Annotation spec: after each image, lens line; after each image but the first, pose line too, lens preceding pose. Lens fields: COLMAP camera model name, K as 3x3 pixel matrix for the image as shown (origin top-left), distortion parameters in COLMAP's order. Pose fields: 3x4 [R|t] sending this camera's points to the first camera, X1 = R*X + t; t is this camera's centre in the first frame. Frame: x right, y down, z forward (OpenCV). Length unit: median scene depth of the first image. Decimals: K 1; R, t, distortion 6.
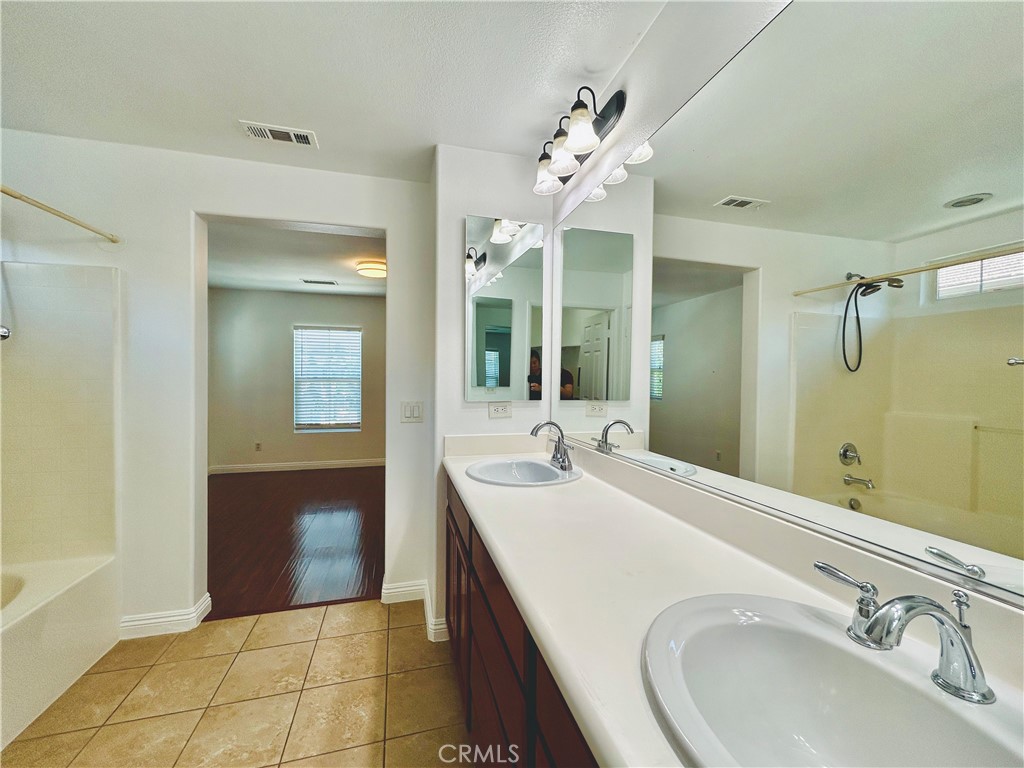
lens RADIAL K [[415.1, 0, 511.3], [0, 415.1, 382.2], [0, 0, 1]] dist [-0.002932, 0.001014]
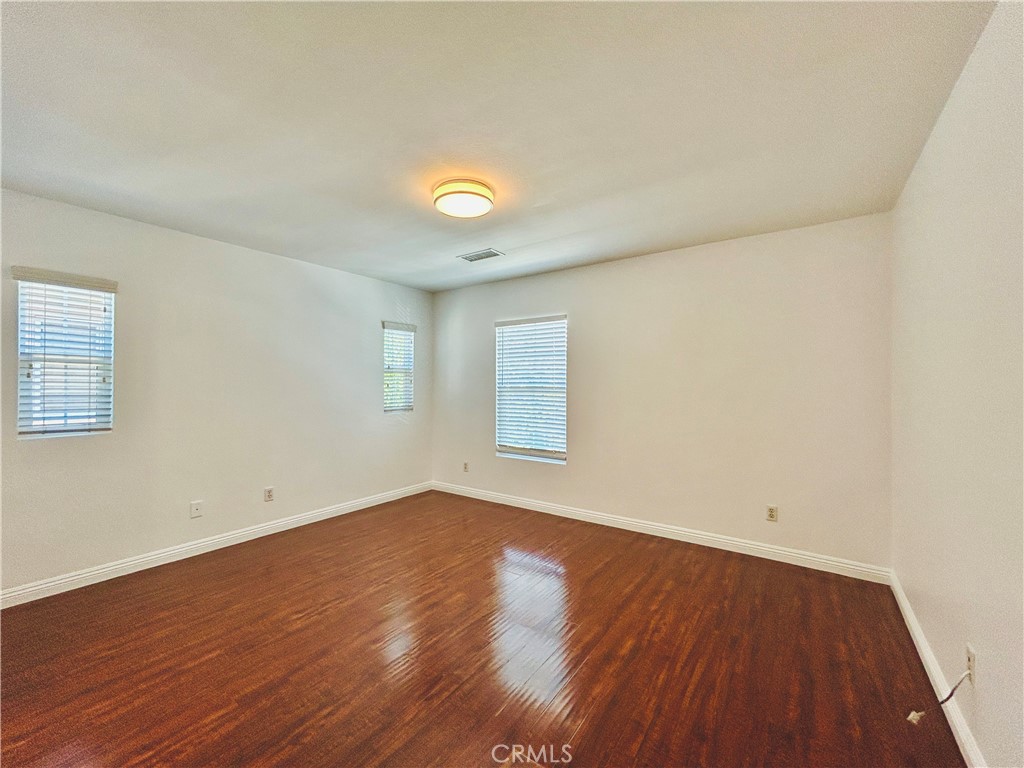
lens RADIAL K [[415.1, 0, 508.4], [0, 415.1, 381.0], [0, 0, 1]] dist [-0.002932, 0.001014]
pose [[0.630445, -0.012315, -0.776136, 0.304919], [-0.004739, 0.999794, -0.019713, -0.017740], [0.776220, 0.016106, 0.630257, 1.383739]]
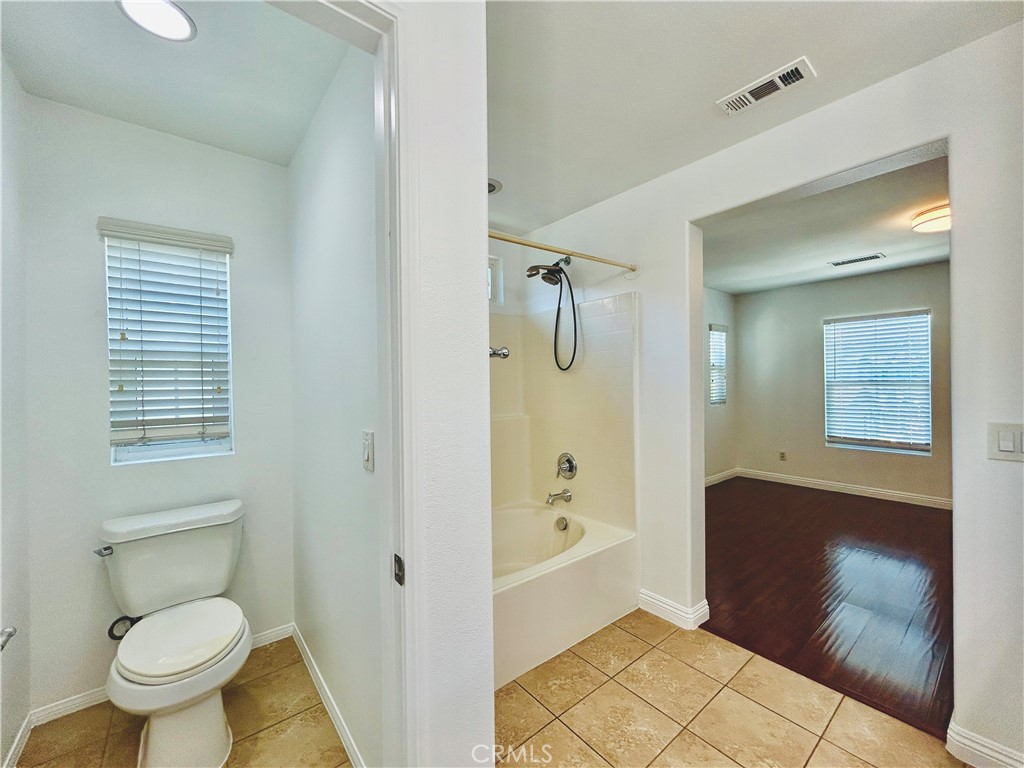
lens RADIAL K [[415.1, 0, 505.6], [0, 415.1, 381.6], [0, 0, 1]] dist [-0.002932, 0.001014]
pose [[0.395734, -0.011722, -0.918290, -0.005715], [0.002433, 0.999928, -0.011716, -0.003955], [0.918362, 0.002403, 0.395734, 0.169312]]
